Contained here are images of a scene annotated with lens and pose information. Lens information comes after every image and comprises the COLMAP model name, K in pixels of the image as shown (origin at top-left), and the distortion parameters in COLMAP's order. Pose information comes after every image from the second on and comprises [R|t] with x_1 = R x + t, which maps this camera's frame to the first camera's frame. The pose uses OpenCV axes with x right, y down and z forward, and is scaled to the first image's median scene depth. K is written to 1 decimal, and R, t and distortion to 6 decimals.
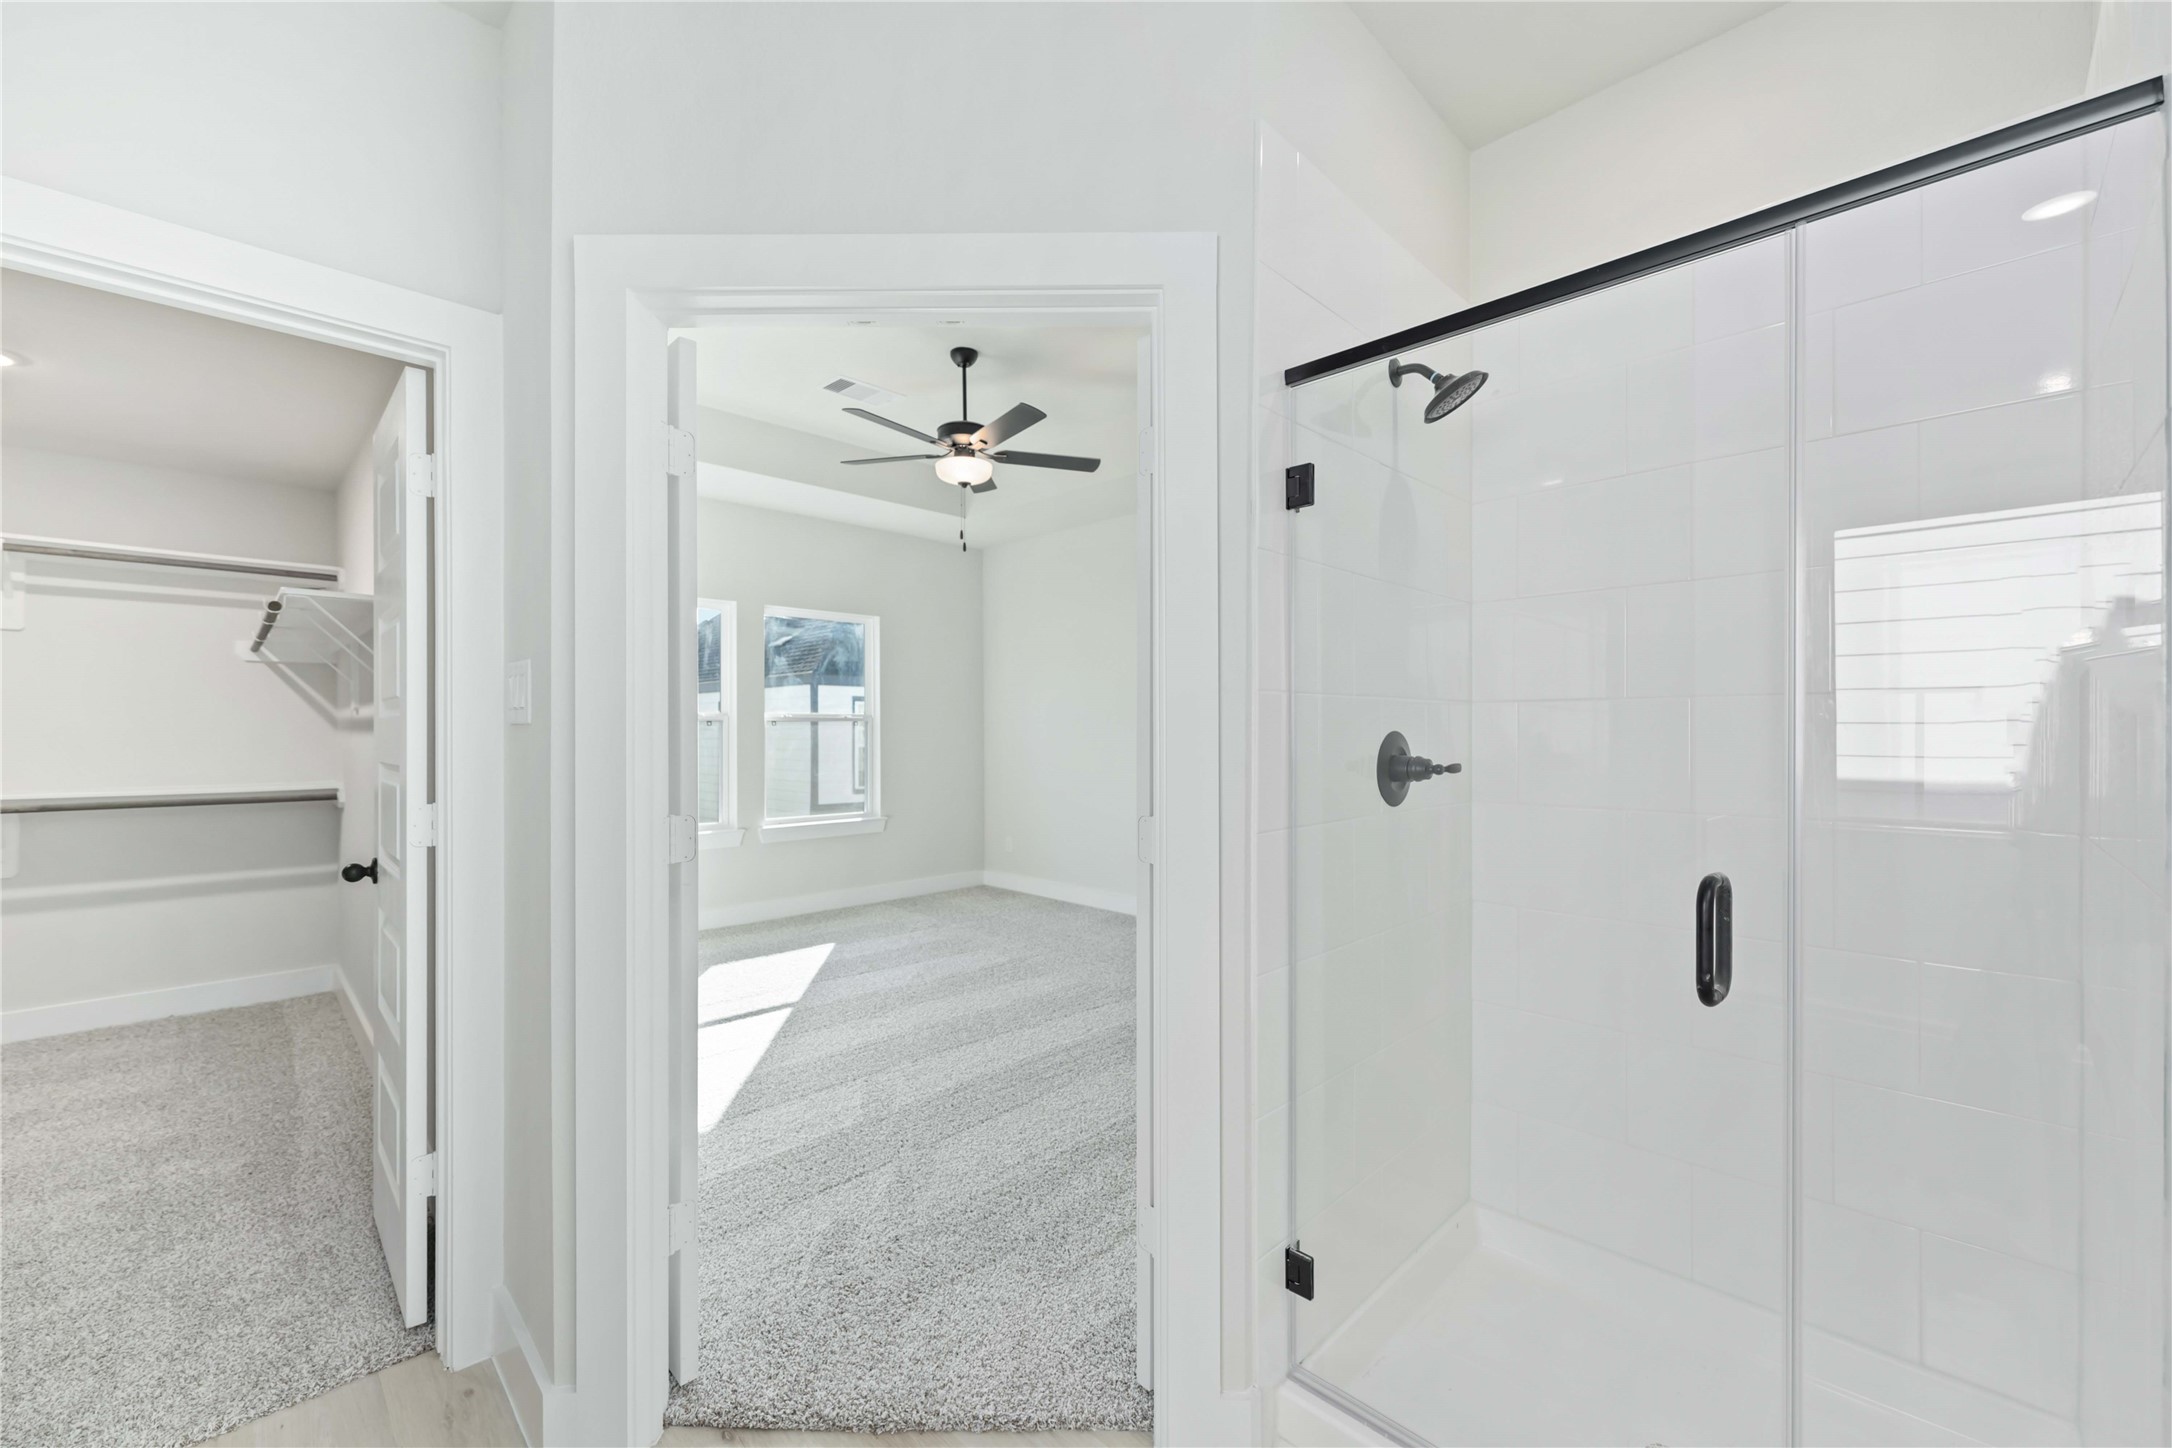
lens RADIAL K [[898.9, 0, 1083.0], [0, 898.9, 716.2], [0, 0, 1]] dist [-0.000074, -0.000482]
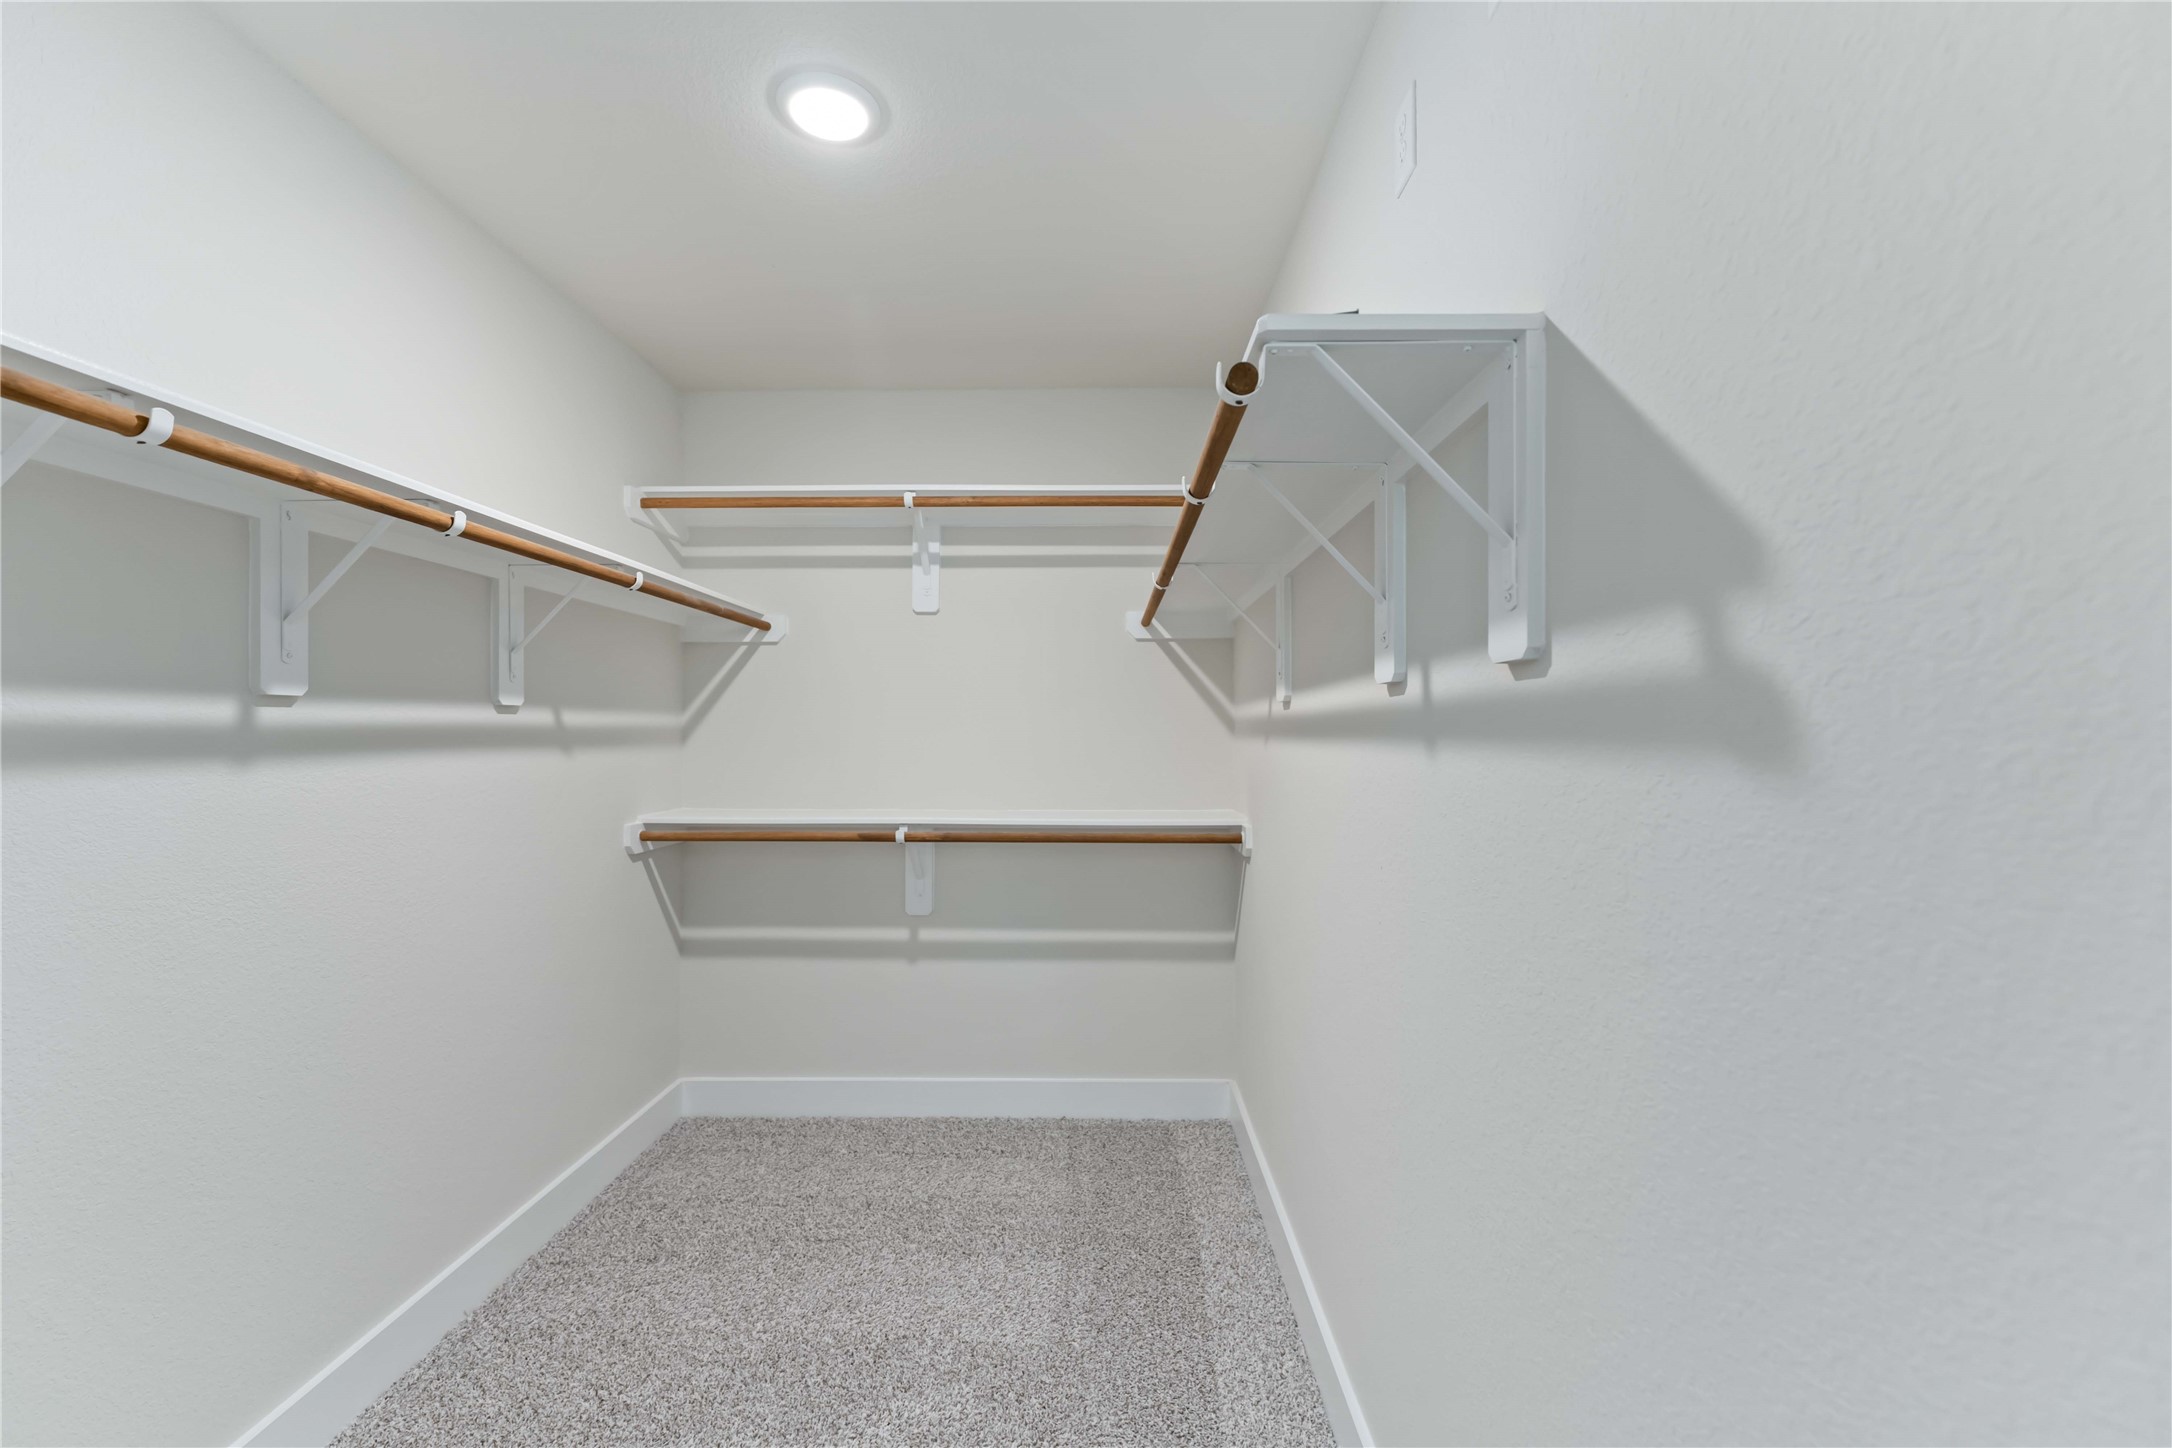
lens RADIAL K [[898.9, 0, 1083.0], [0, 898.9, 716.2], [0, 0, 1]] dist [-0.000074, -0.000482]
pose [[0.706647, -0.008463, -0.707516, -0.453642], [-0.000737, 0.999919, -0.012696, 0.009516], [0.707566, 0.009493, 0.706583, 0.461976]]
